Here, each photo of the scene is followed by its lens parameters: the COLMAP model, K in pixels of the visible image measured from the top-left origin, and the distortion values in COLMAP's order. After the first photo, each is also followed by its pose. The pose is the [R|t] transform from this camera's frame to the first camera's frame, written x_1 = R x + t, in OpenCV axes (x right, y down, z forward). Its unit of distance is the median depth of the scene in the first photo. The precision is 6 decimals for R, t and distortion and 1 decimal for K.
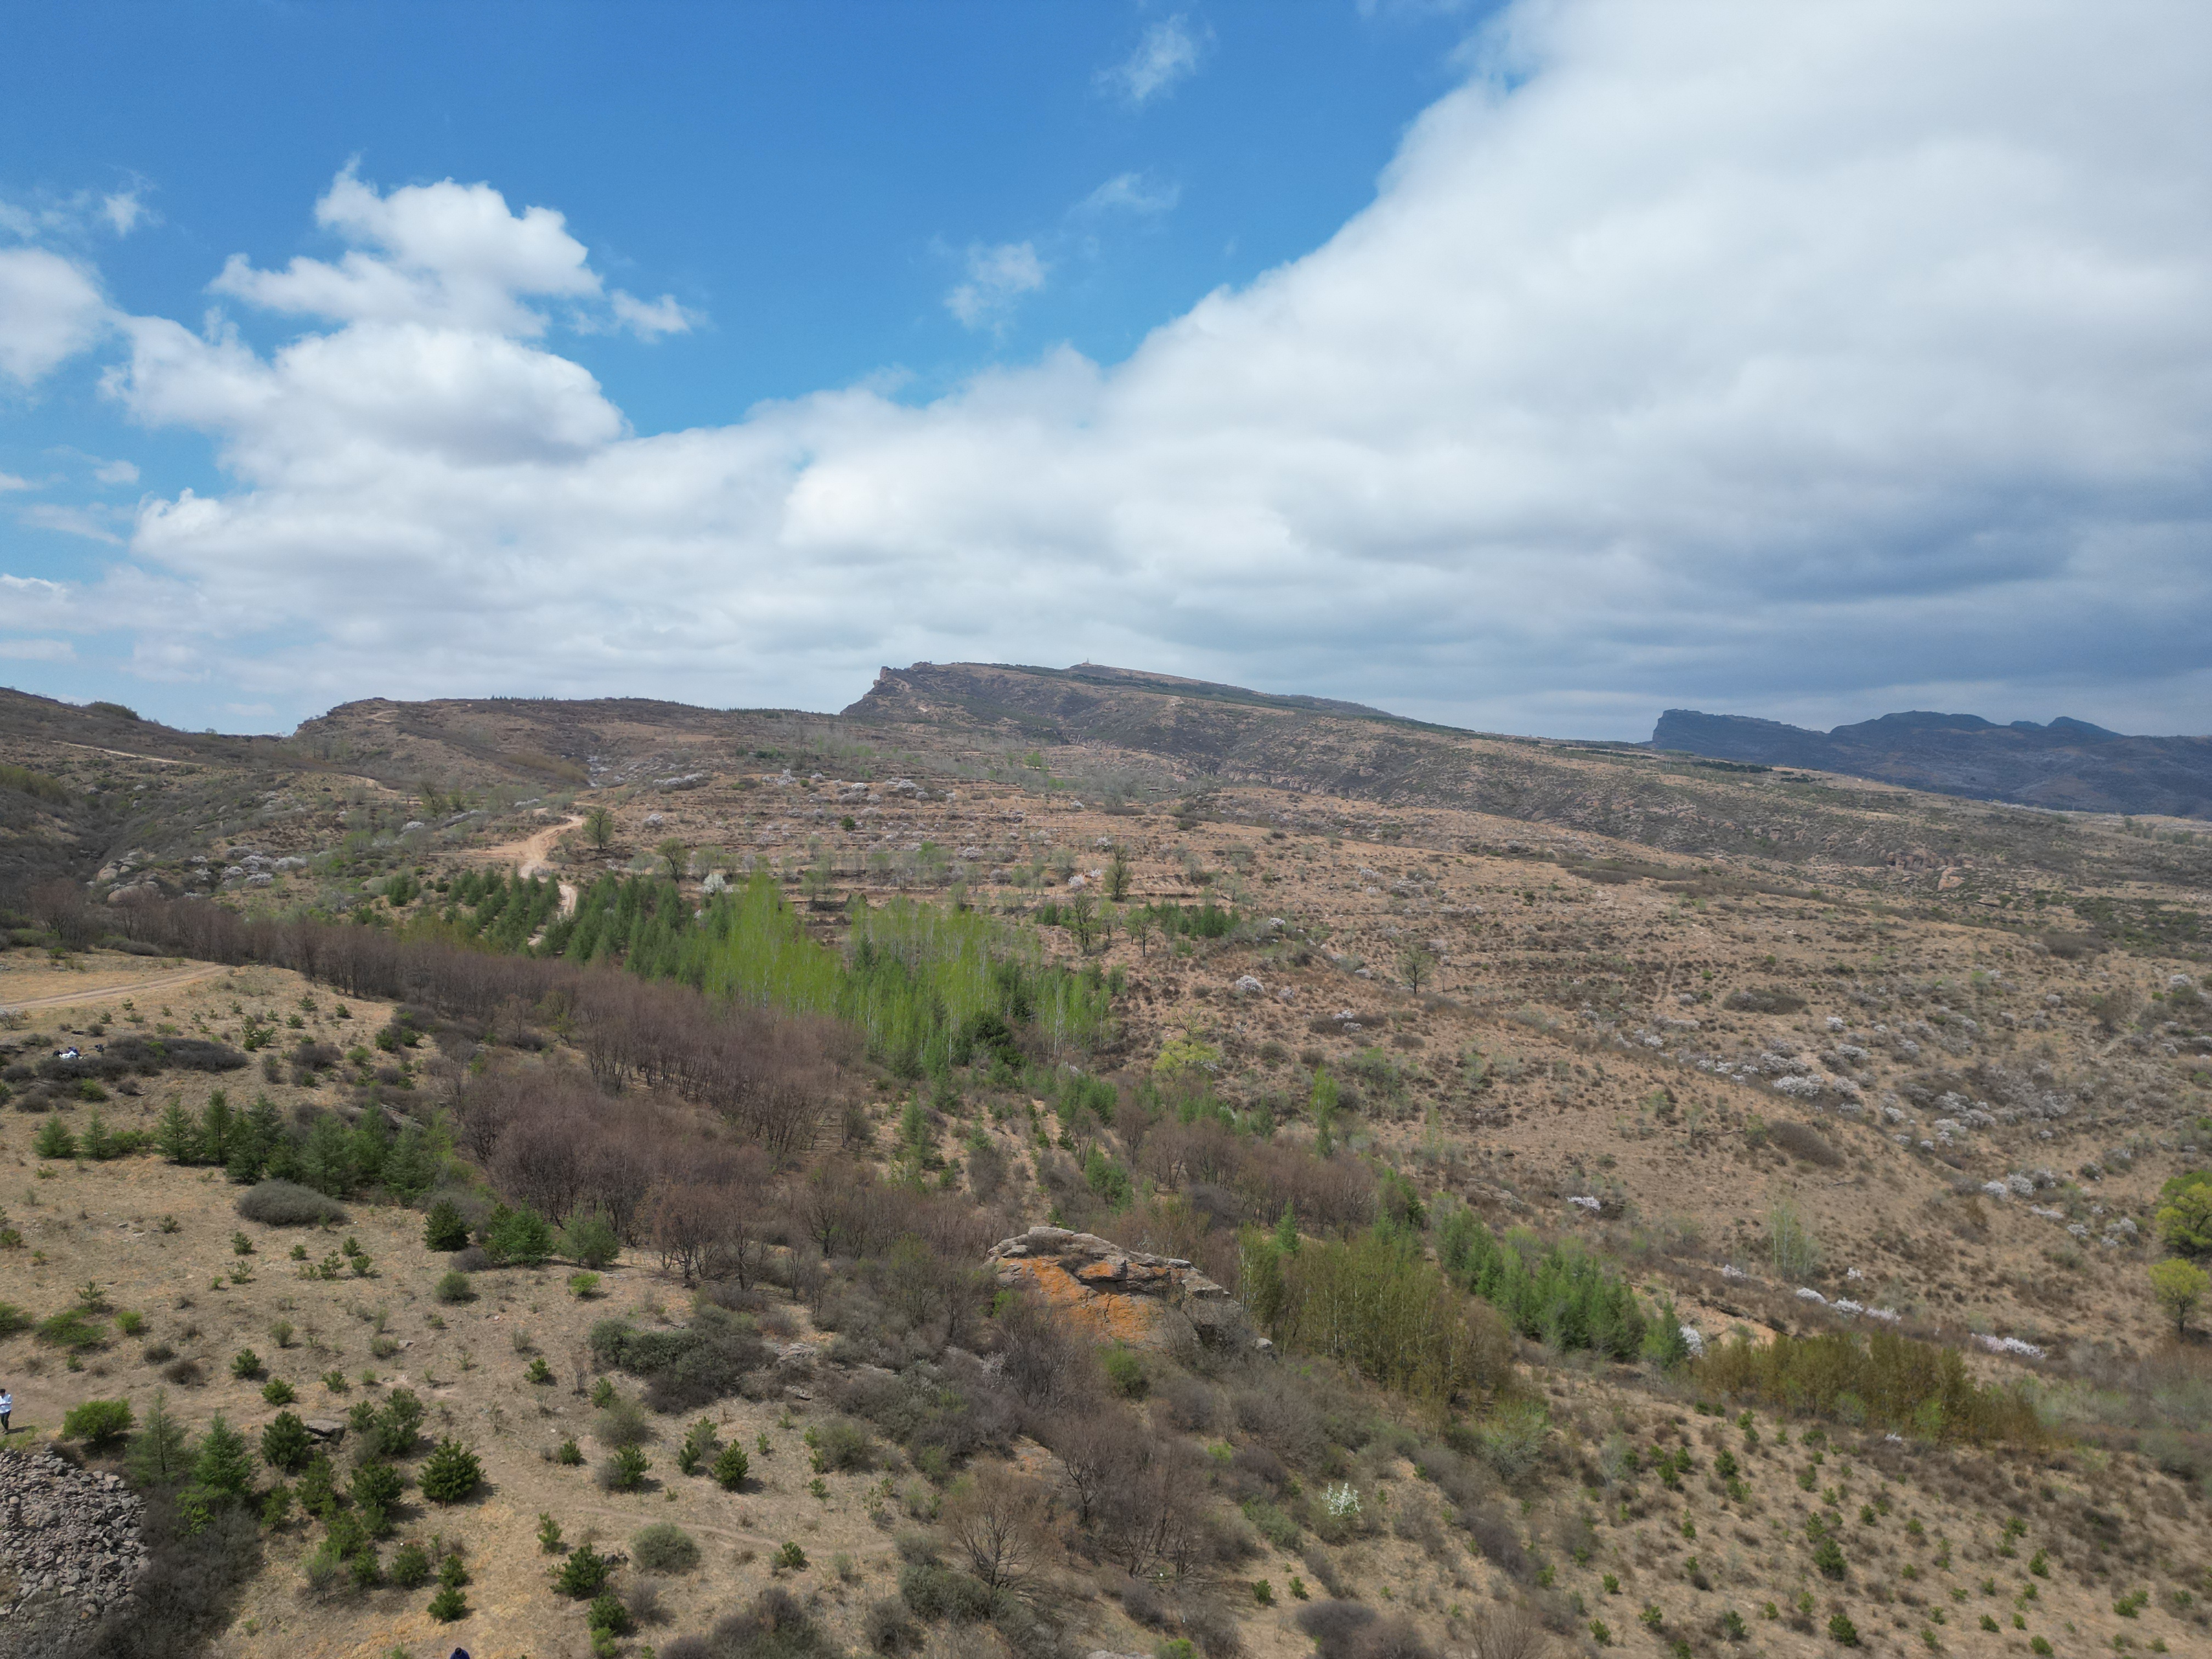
lens RADIAL K [[1553.5, 0, 1103.7], [0, 1553.5, 817.5], [0, 0, 1]] dist [0.058366, -0.059472]
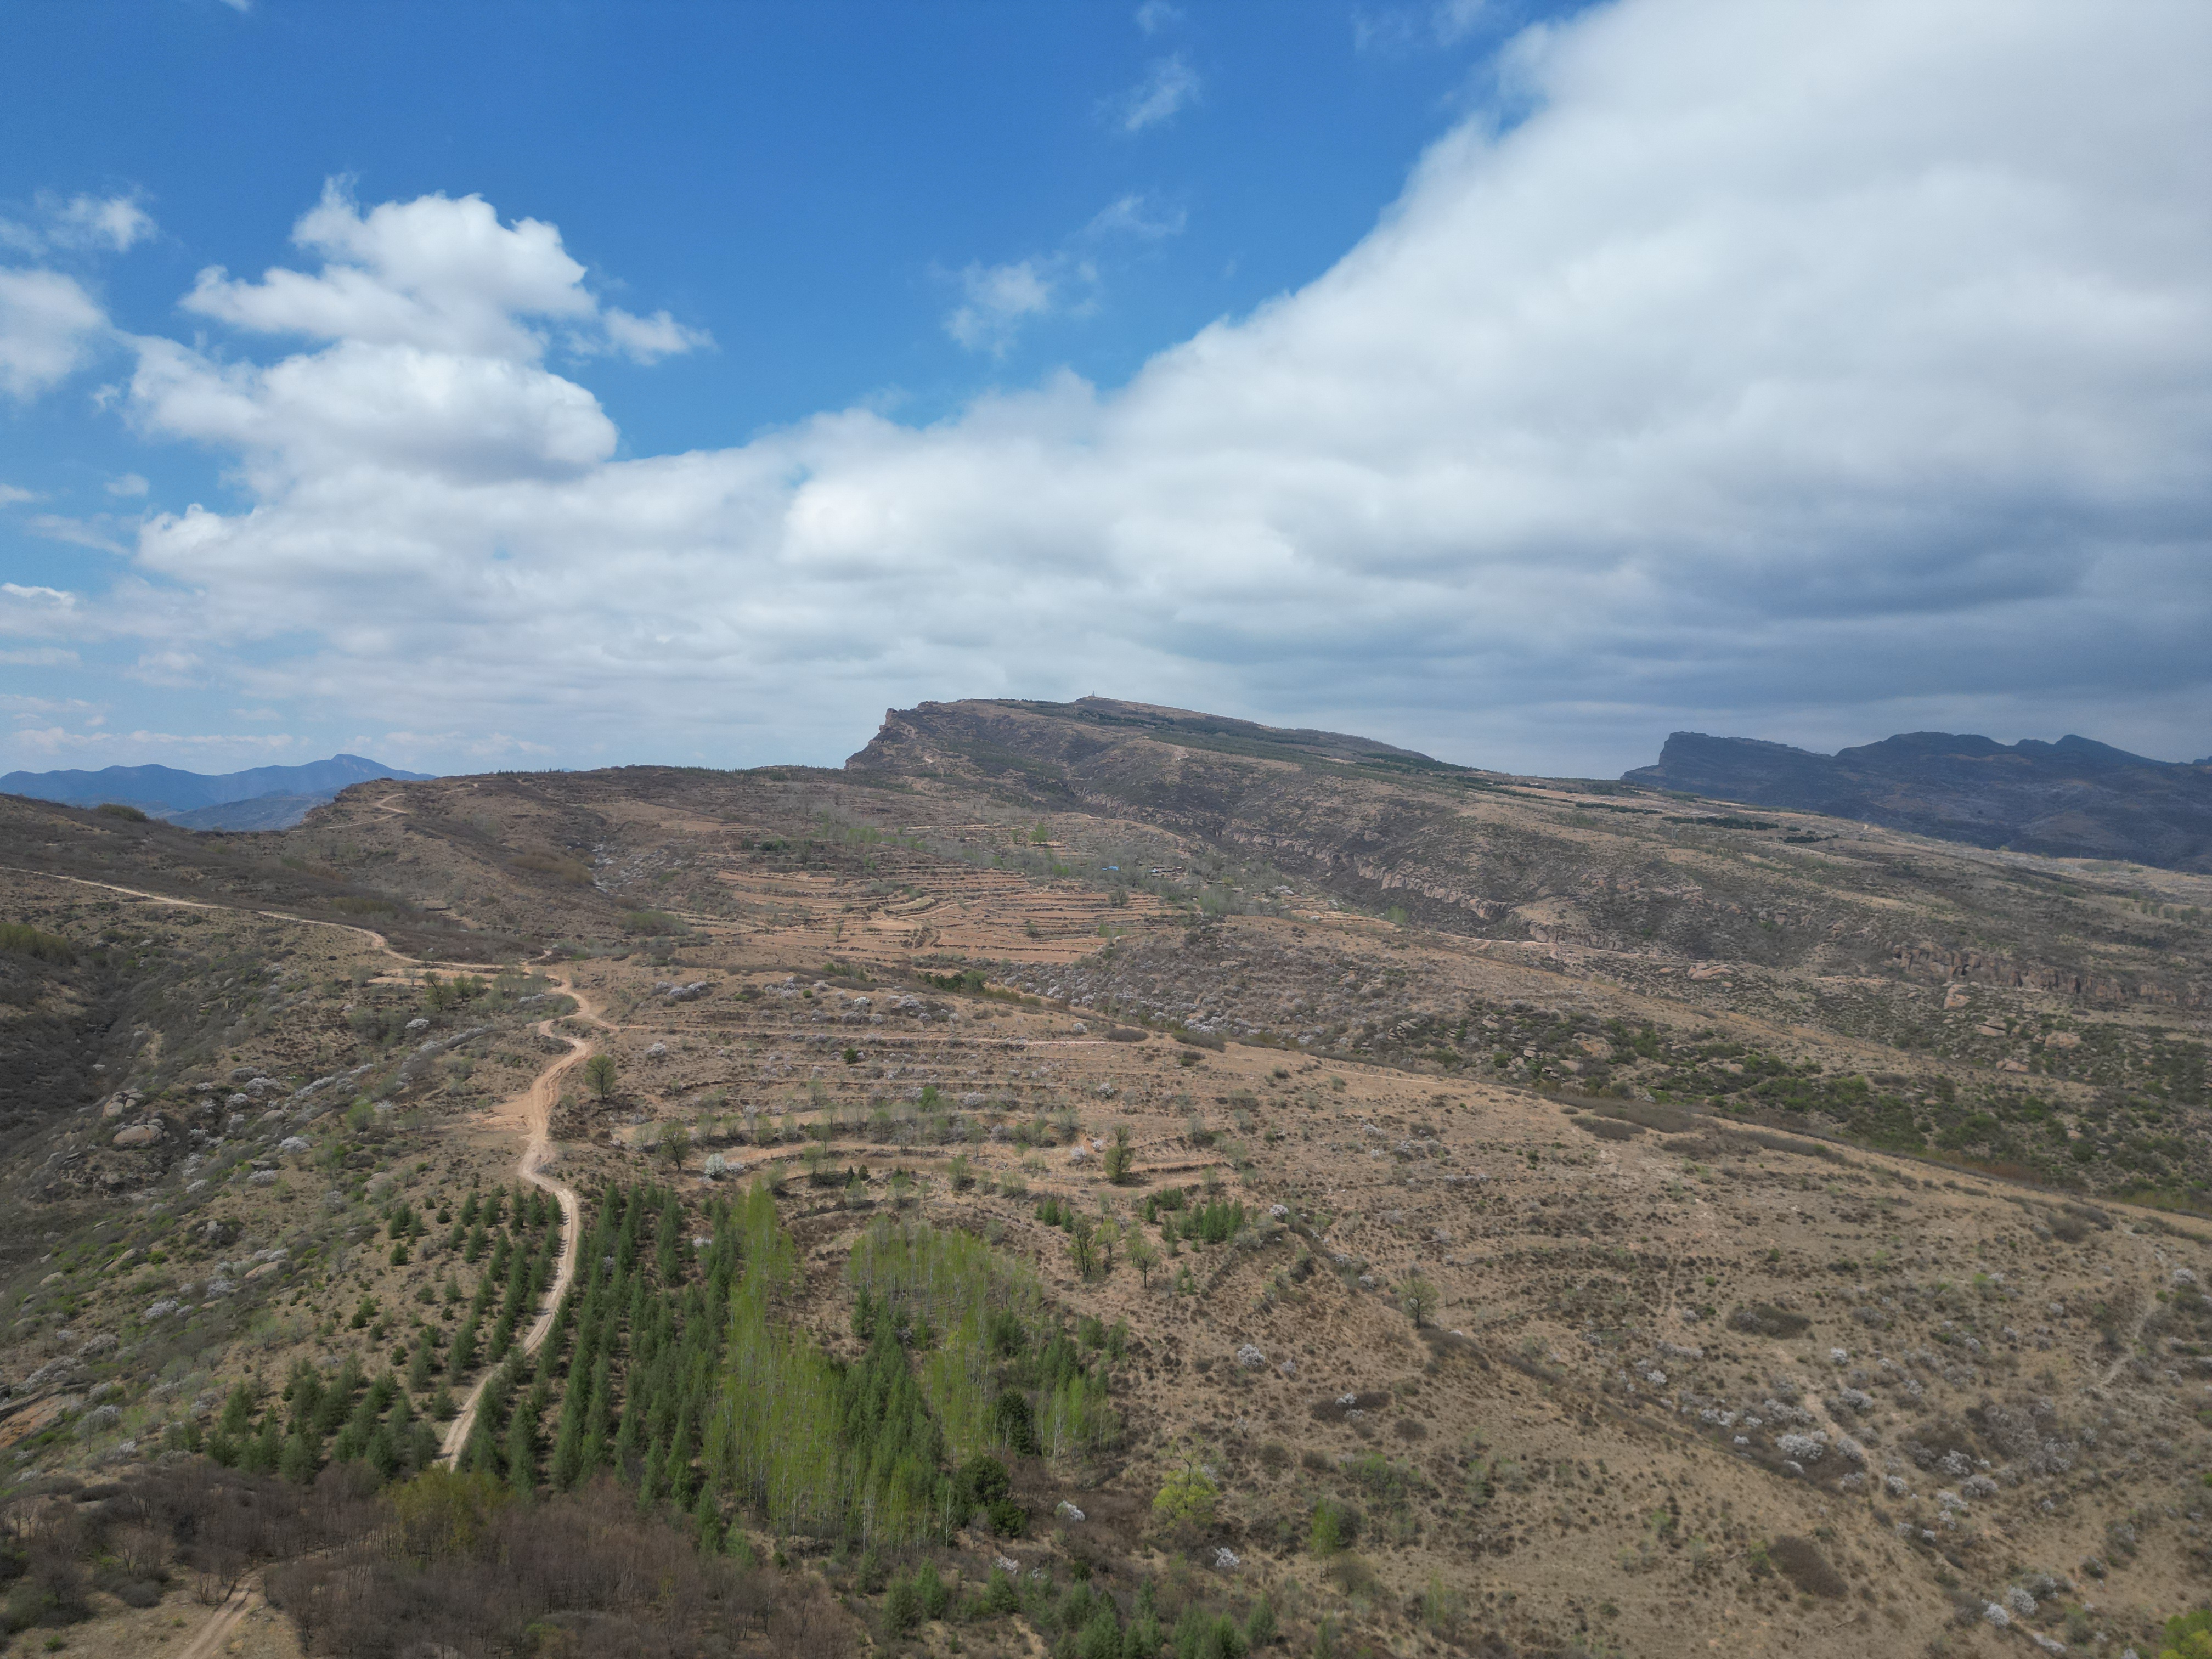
lens RADIAL K [[1548.8, 0, 1106.0], [0, 1548.8, 829.5], [0, 0, 1]] dist [0.061580, -0.063130]
pose [[0.999918, -0.012090, -0.004123, 0.006874], [0.012187, 0.999626, 0.024491, -0.189884], [0.003825, -0.024539, 0.999692, 0.007332]]
